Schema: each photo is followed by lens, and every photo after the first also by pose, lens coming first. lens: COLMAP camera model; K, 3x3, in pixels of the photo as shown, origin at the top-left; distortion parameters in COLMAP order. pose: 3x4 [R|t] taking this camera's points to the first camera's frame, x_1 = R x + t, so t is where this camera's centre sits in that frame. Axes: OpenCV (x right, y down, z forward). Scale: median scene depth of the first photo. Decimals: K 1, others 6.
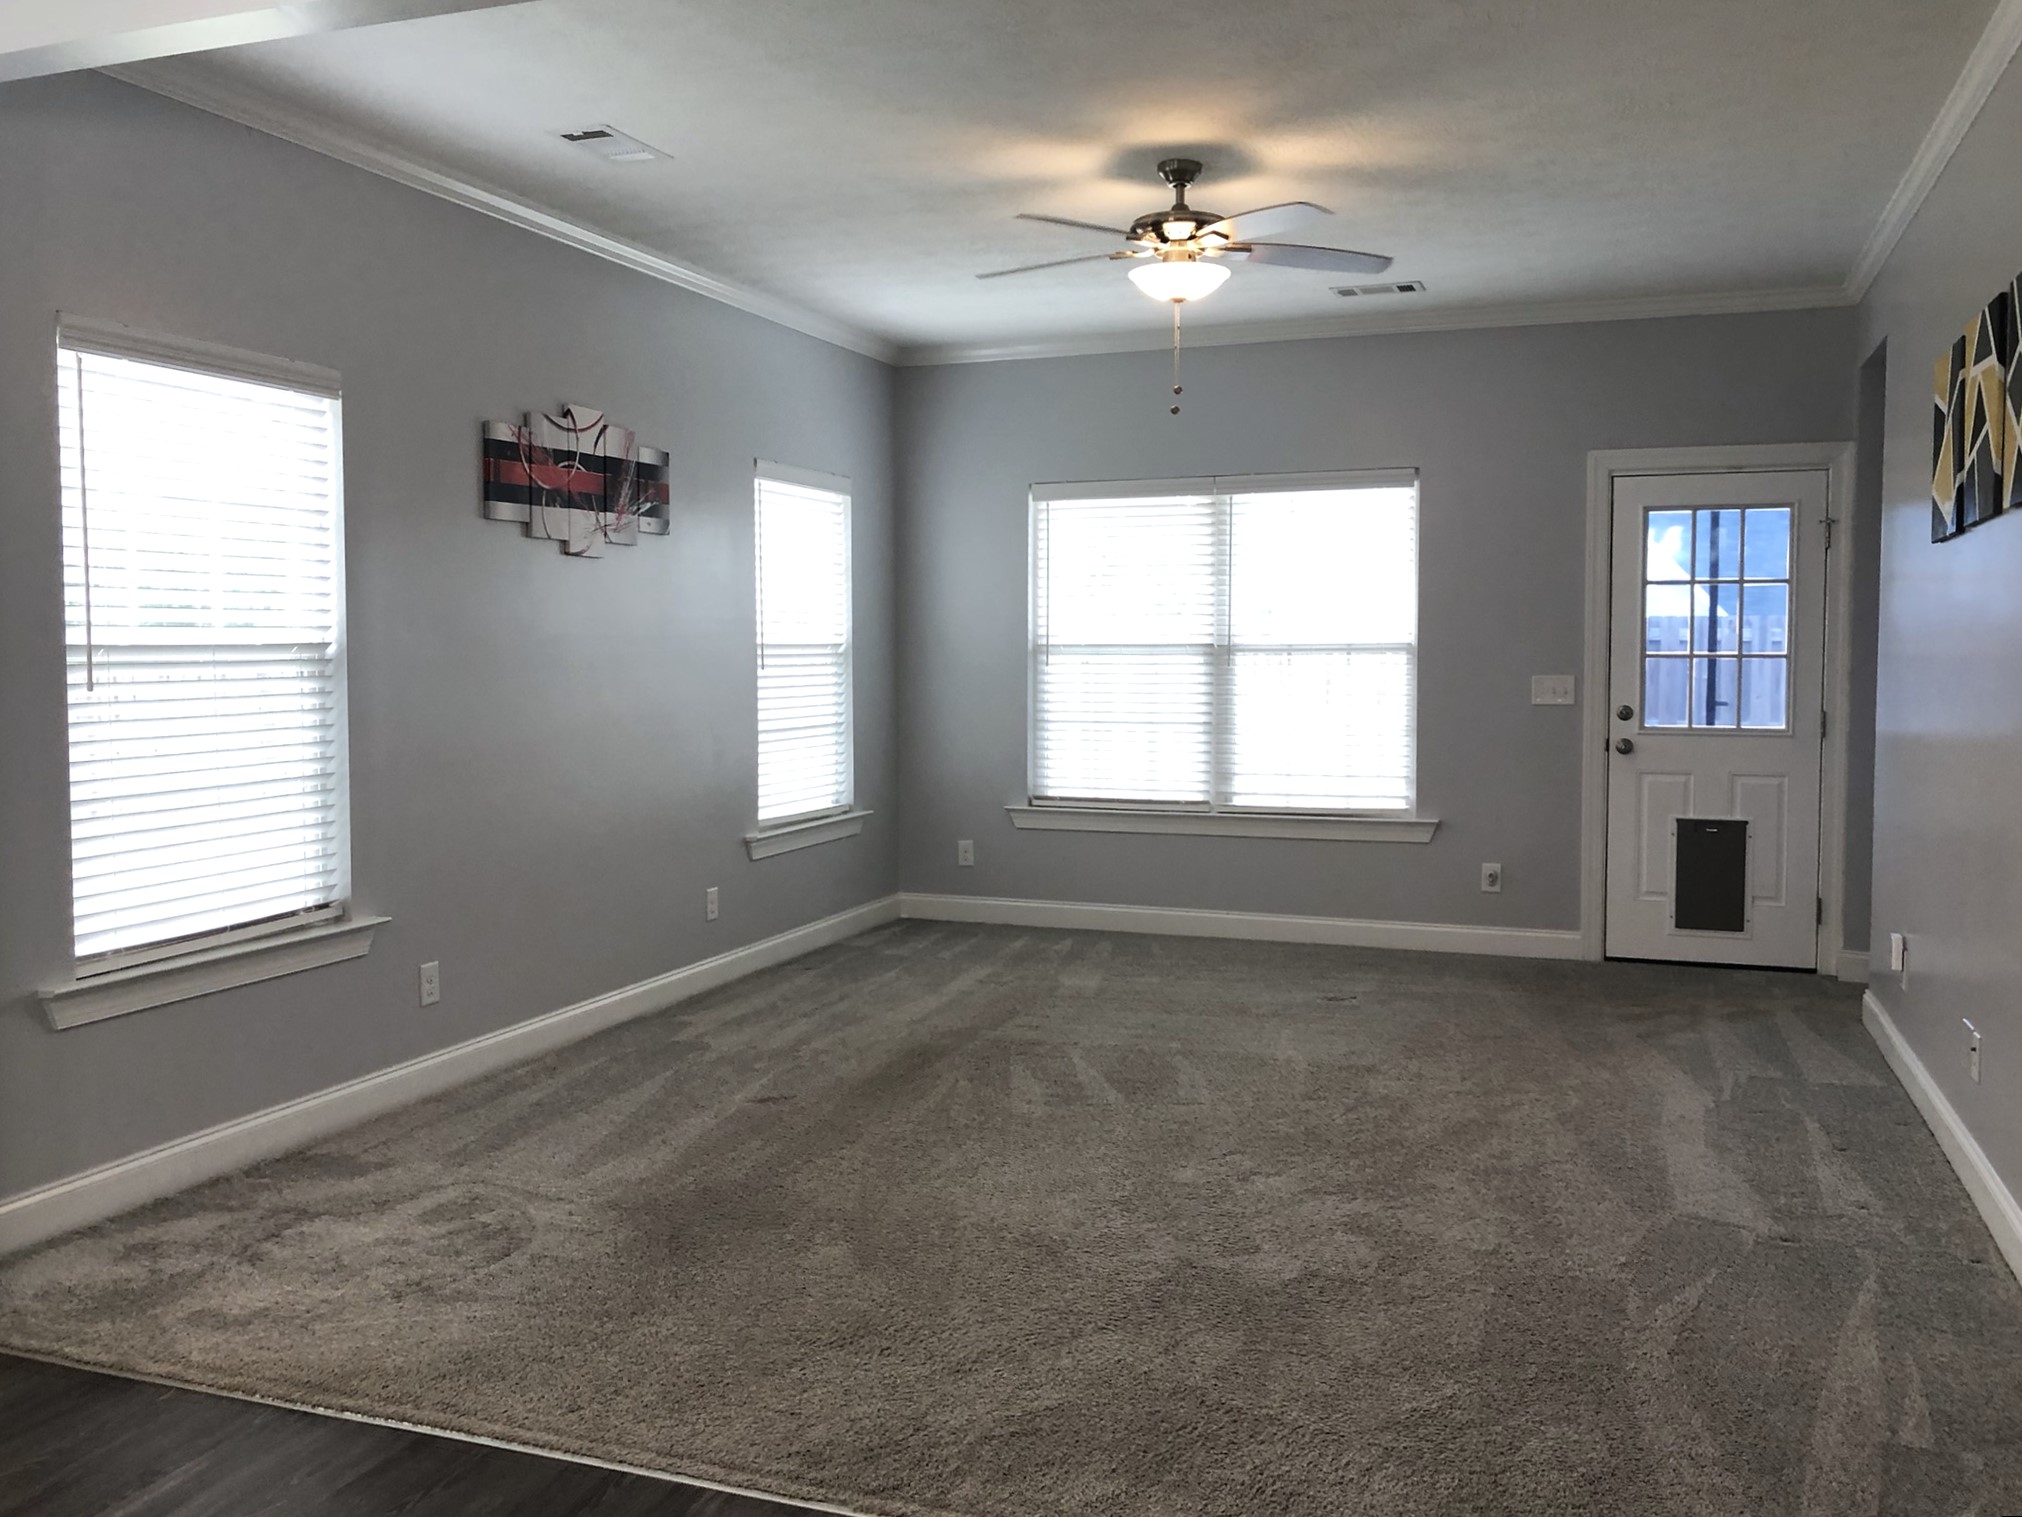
lens RADIAL K [[1693.7, 0, 1012.9], [0, 1693.7, 749.3], [0, 0, 1]] dist [0.000922, -0.001018]
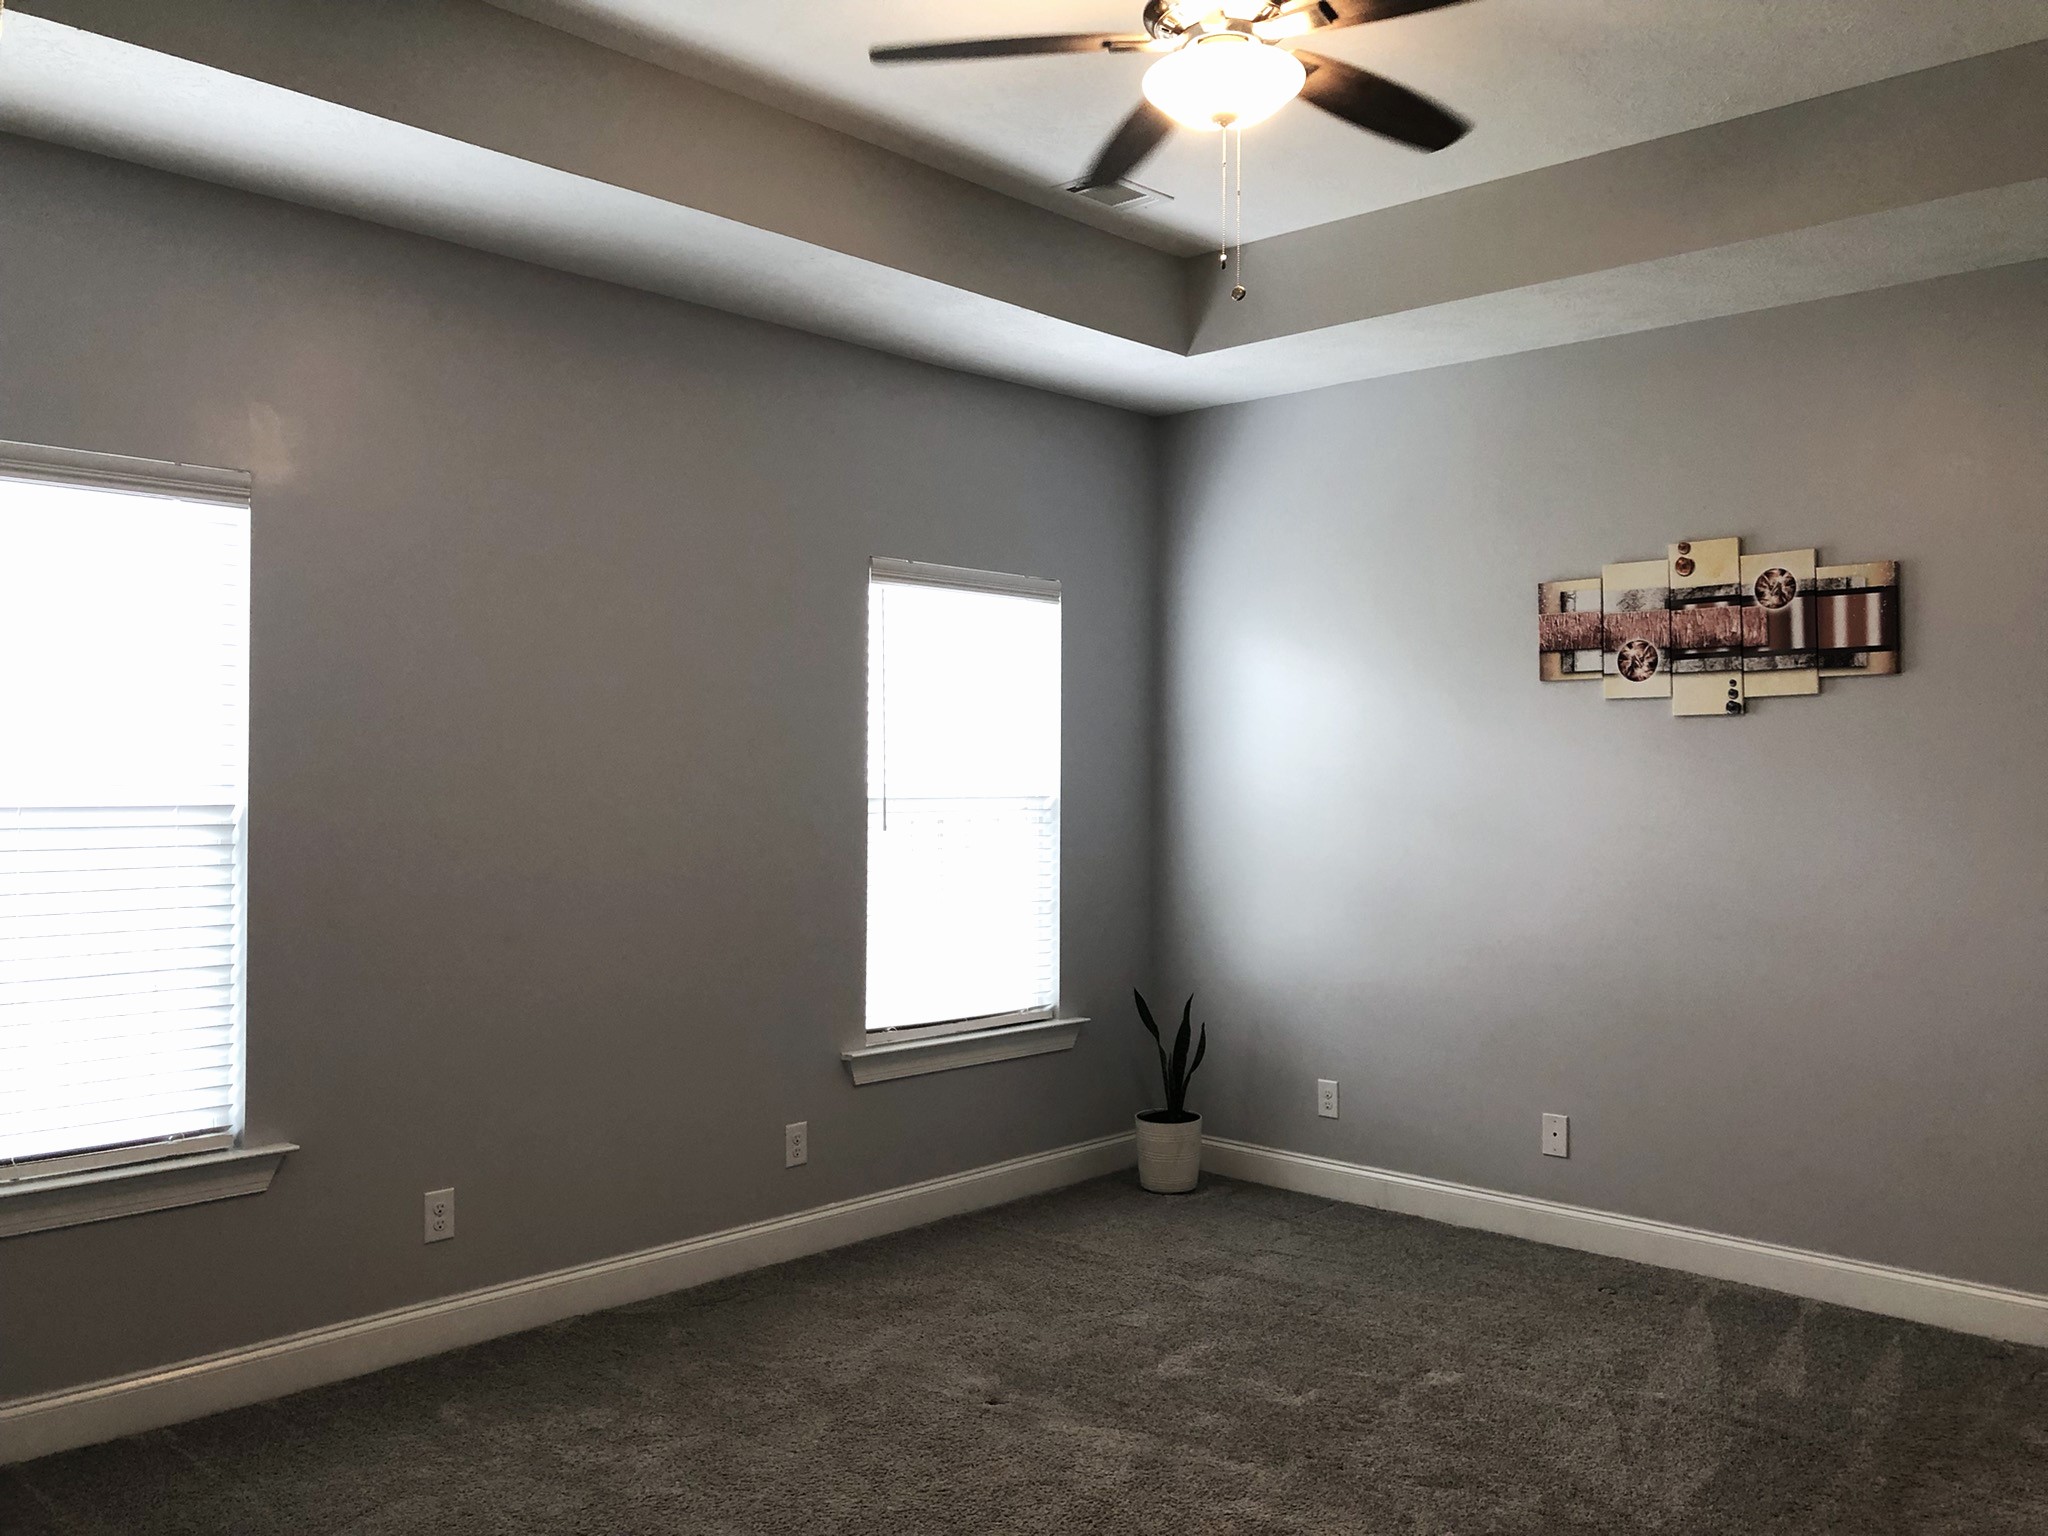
lens RADIAL K [[1272.9, 0, 1023.4], [0, 1272.9, 790.5], [0, 0, 1]] dist [0.000843, 0.000715]
pose [[0.859175, -0.010896, -0.511565, 0.197738], [-0.021714, 0.998096, -0.057728, -0.034035], [0.511220, 0.060707, 0.857303, 0.545871]]
